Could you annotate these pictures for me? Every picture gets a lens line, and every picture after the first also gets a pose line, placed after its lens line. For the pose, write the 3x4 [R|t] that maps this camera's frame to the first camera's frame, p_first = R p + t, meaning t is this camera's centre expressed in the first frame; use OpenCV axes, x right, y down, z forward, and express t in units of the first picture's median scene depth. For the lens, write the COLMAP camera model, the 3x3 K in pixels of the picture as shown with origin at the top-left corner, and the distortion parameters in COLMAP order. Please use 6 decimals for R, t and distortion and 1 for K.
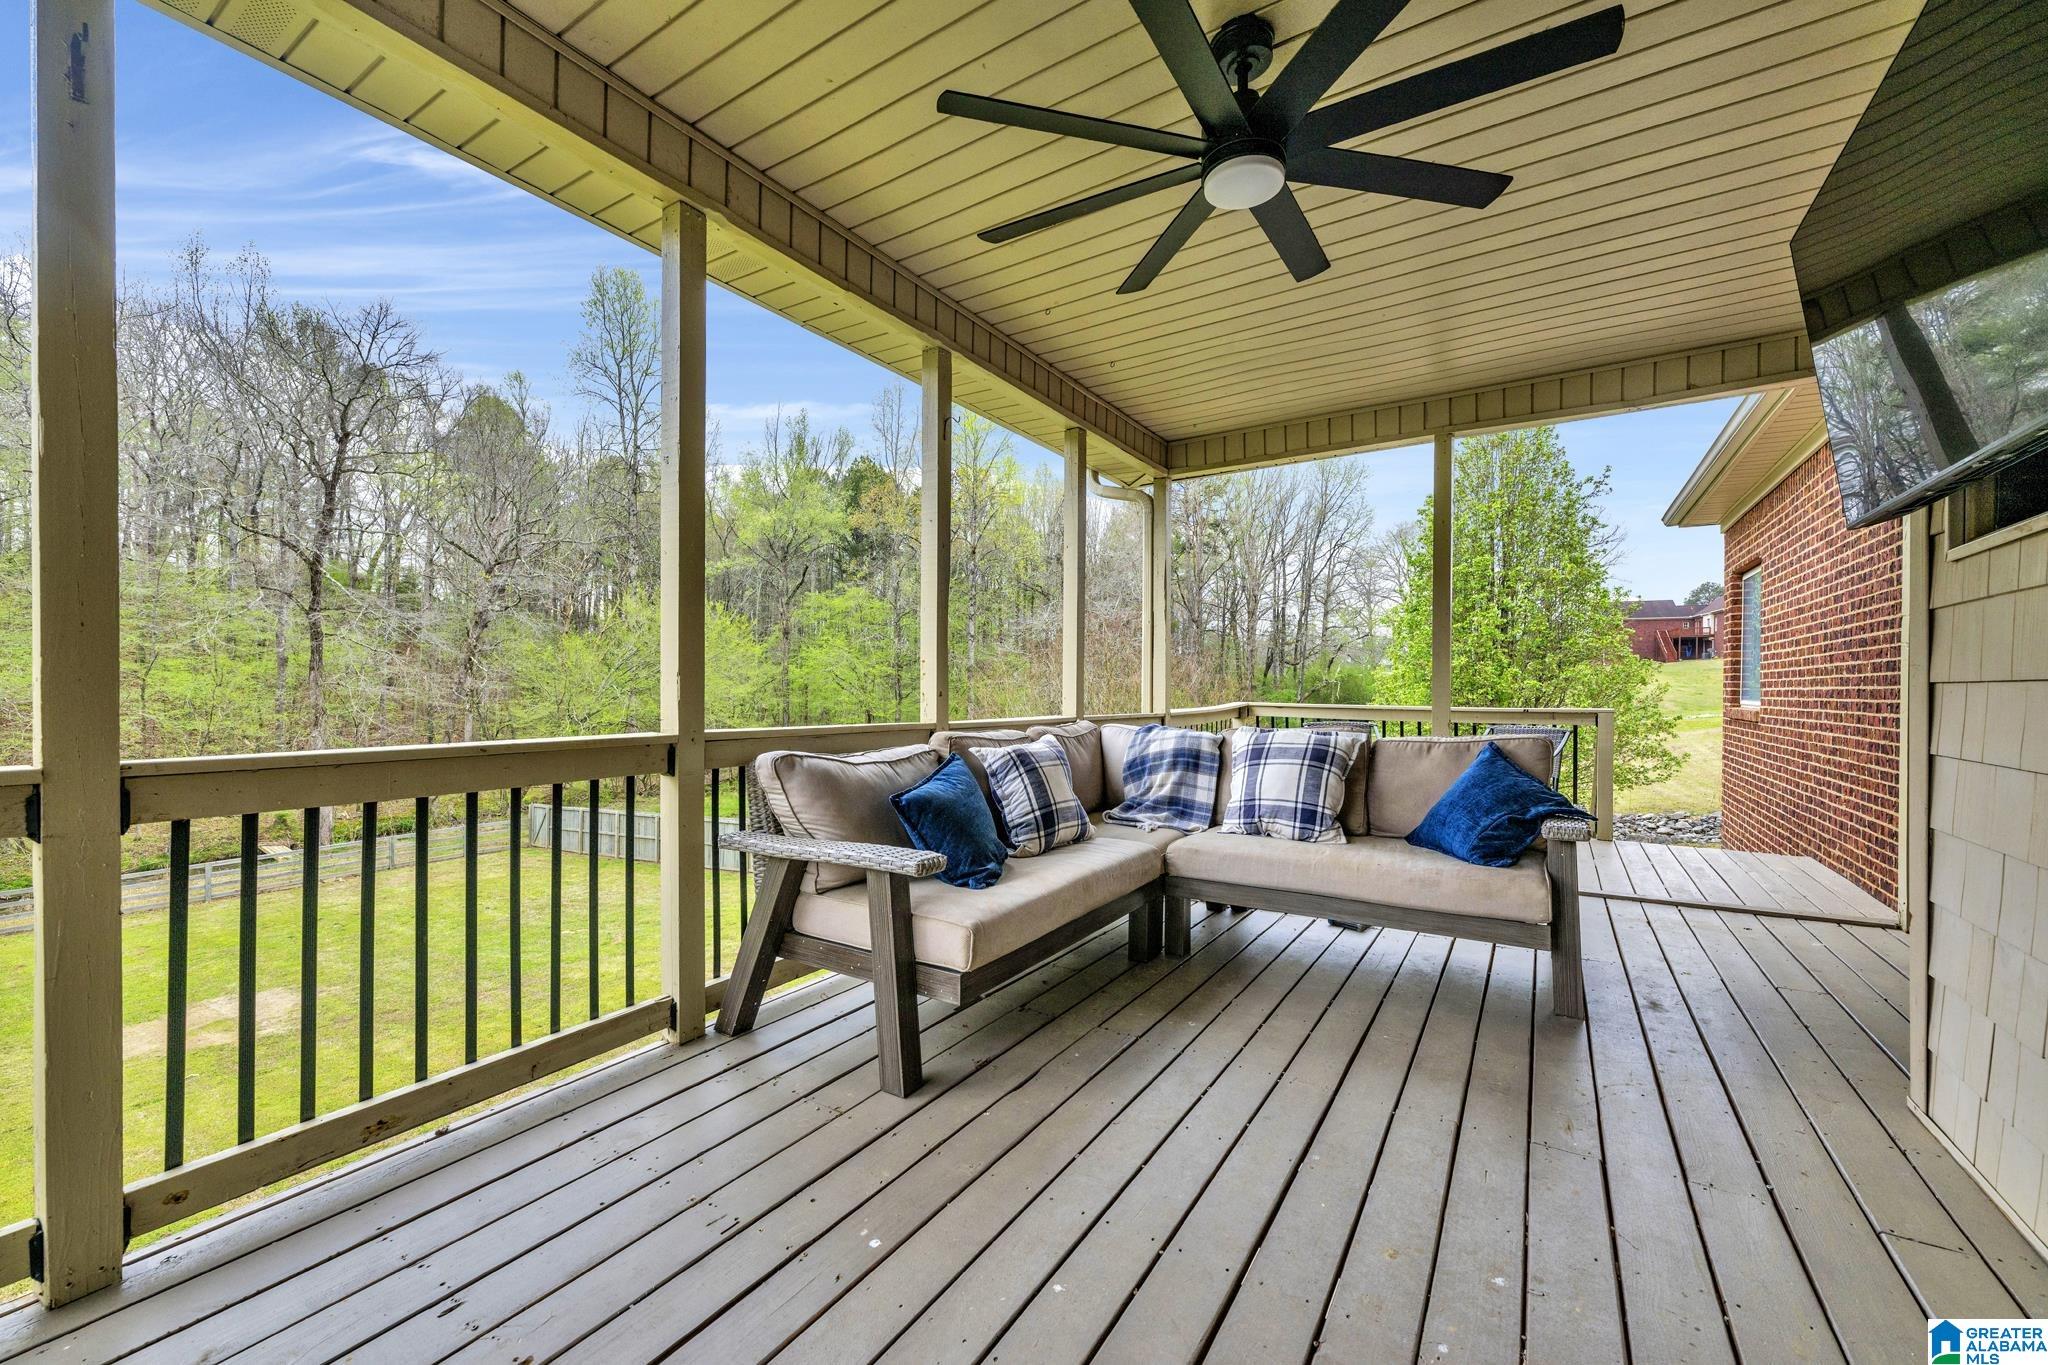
lens RADIAL K [[806.8, 0, 1021.2], [0, 806.8, 693.6], [0, 0, 1]] dist [-0.002839, -0.000412]
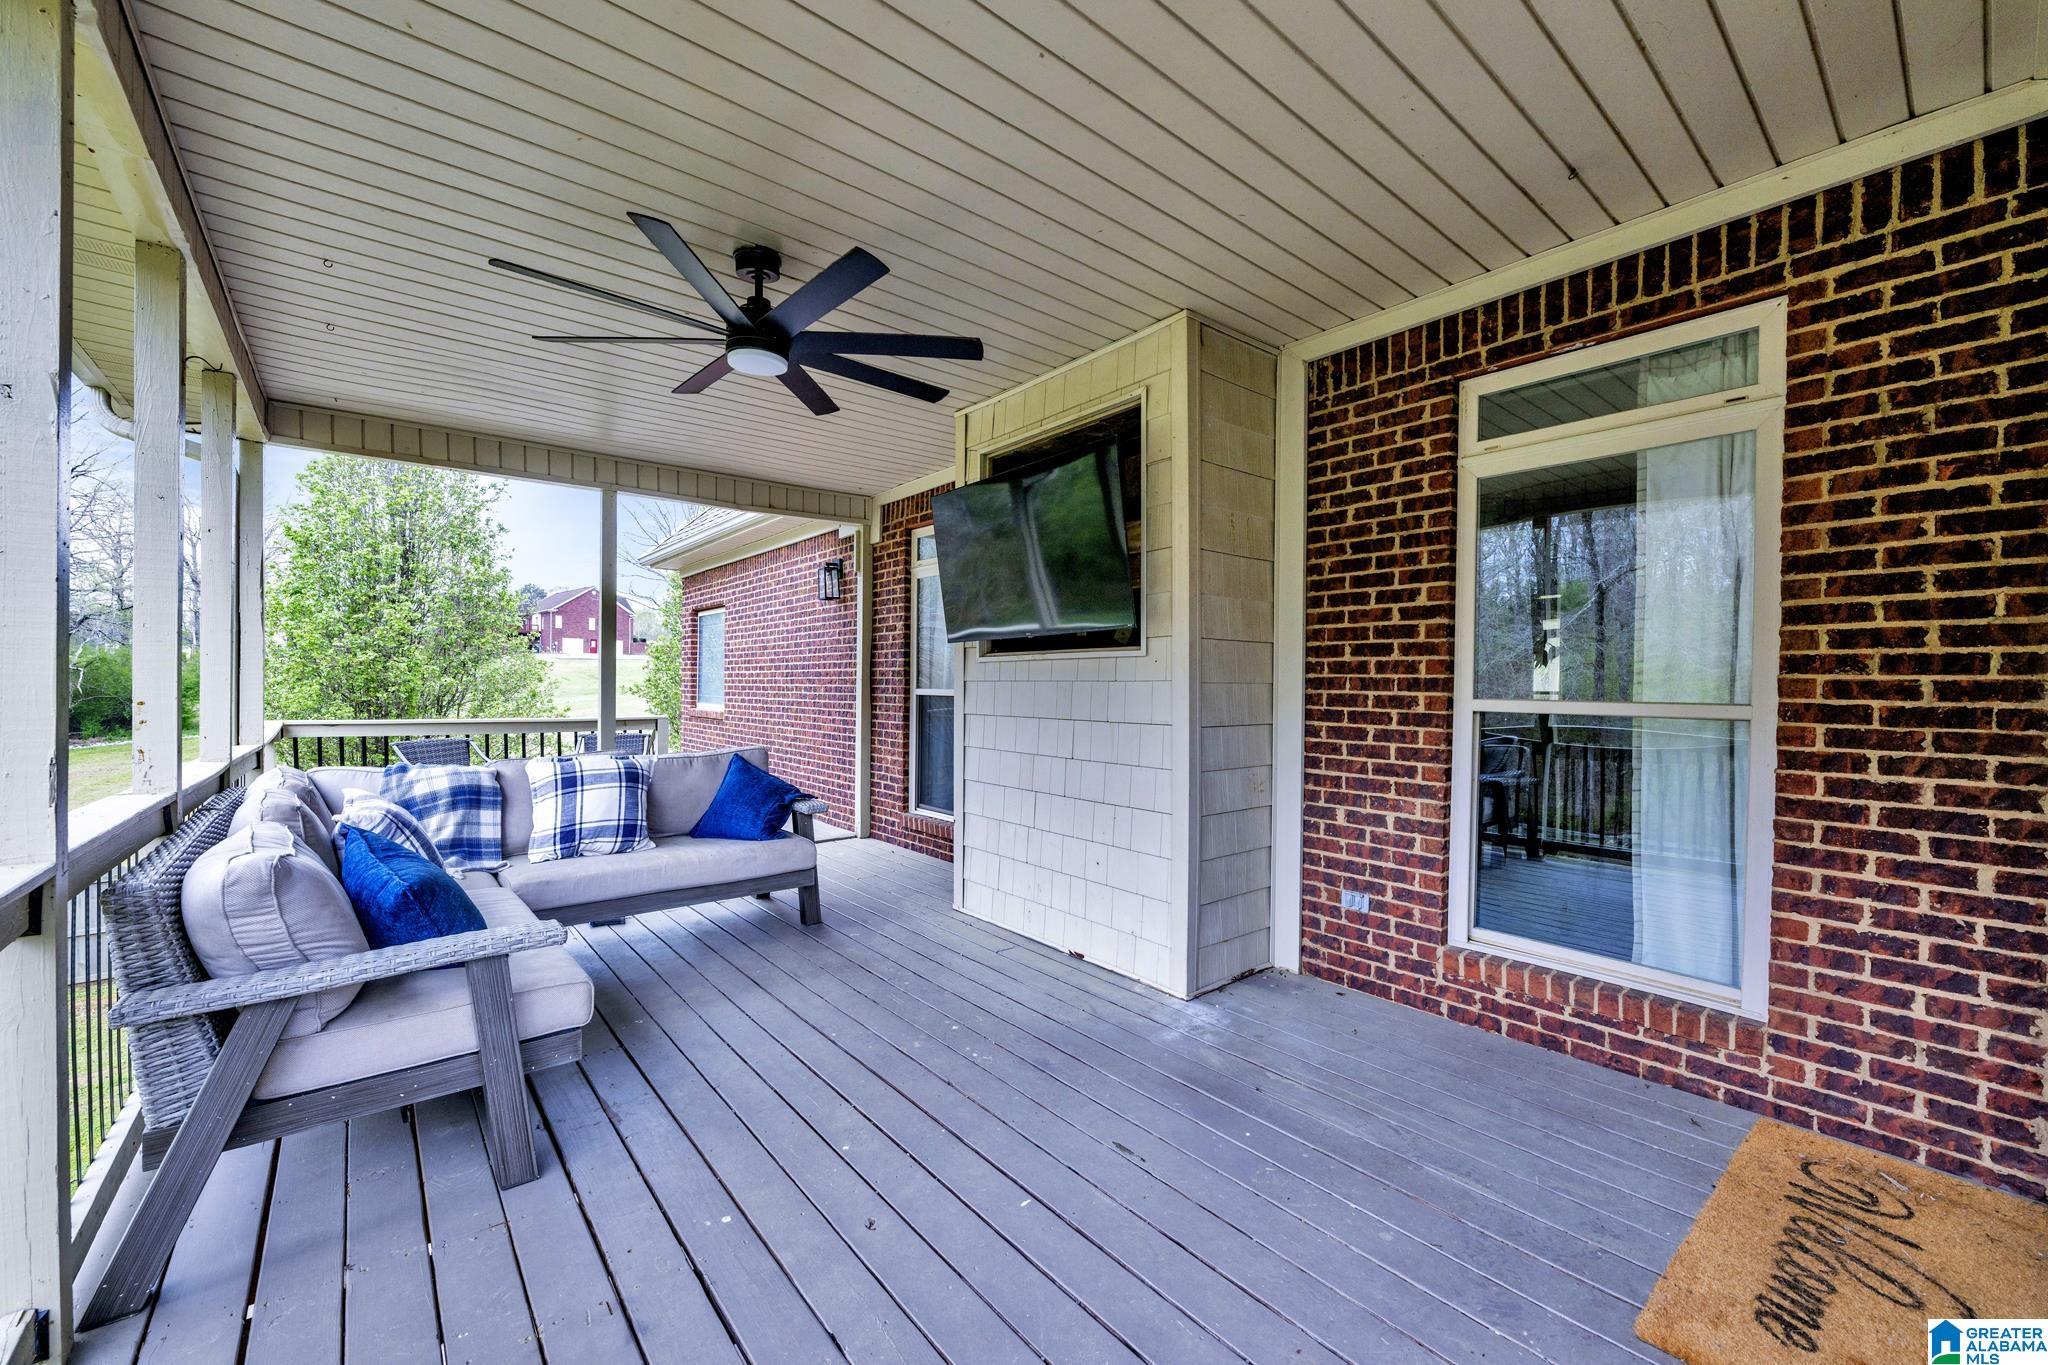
lens RADIAL K [[806.8, 0, 1021.2], [0, 806.8, 693.6], [0, 0, 1]] dist [-0.002839, -0.000412]
pose [[0.305904, -0.013358, 0.951969, -0.247320], [0.000071, 0.999902, 0.014008, -0.026511], [-0.952062, -0.004218, 0.305875, 0.044330]]
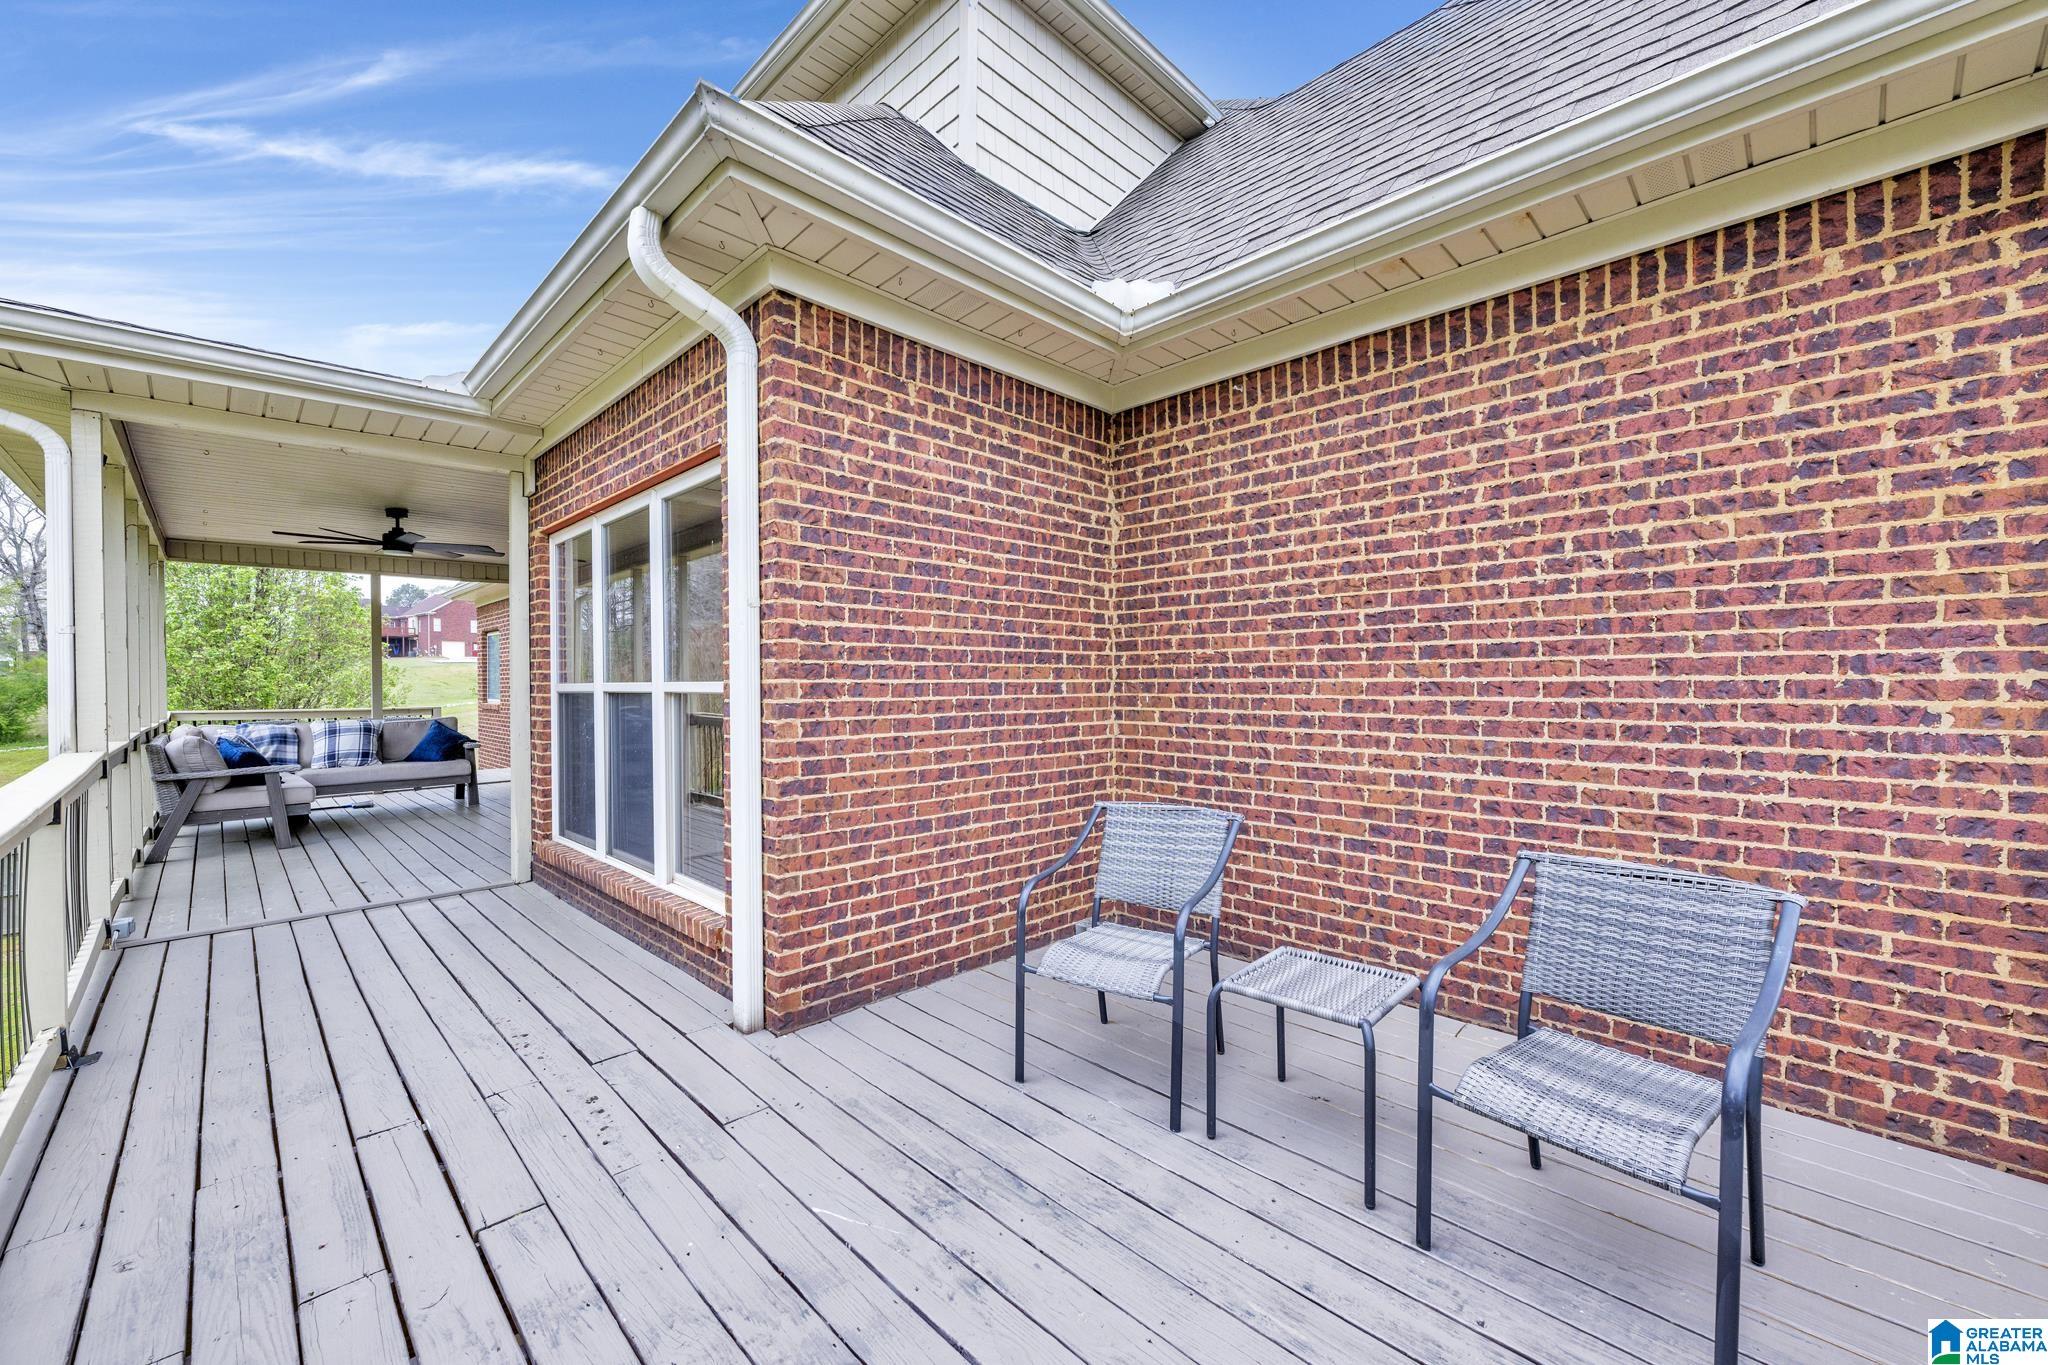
lens RADIAL K [[800.3, 0, 1023.4], [0, 800.3, 693.3], [0, 0, 1]] dist [-0.000530, -0.000111]
pose [[0.206834, -0.020514, 0.978161, -0.685216], [0.014005, 0.999740, 0.018005, -0.021634], [-0.978276, 0.009975, 0.207068, -0.624283]]
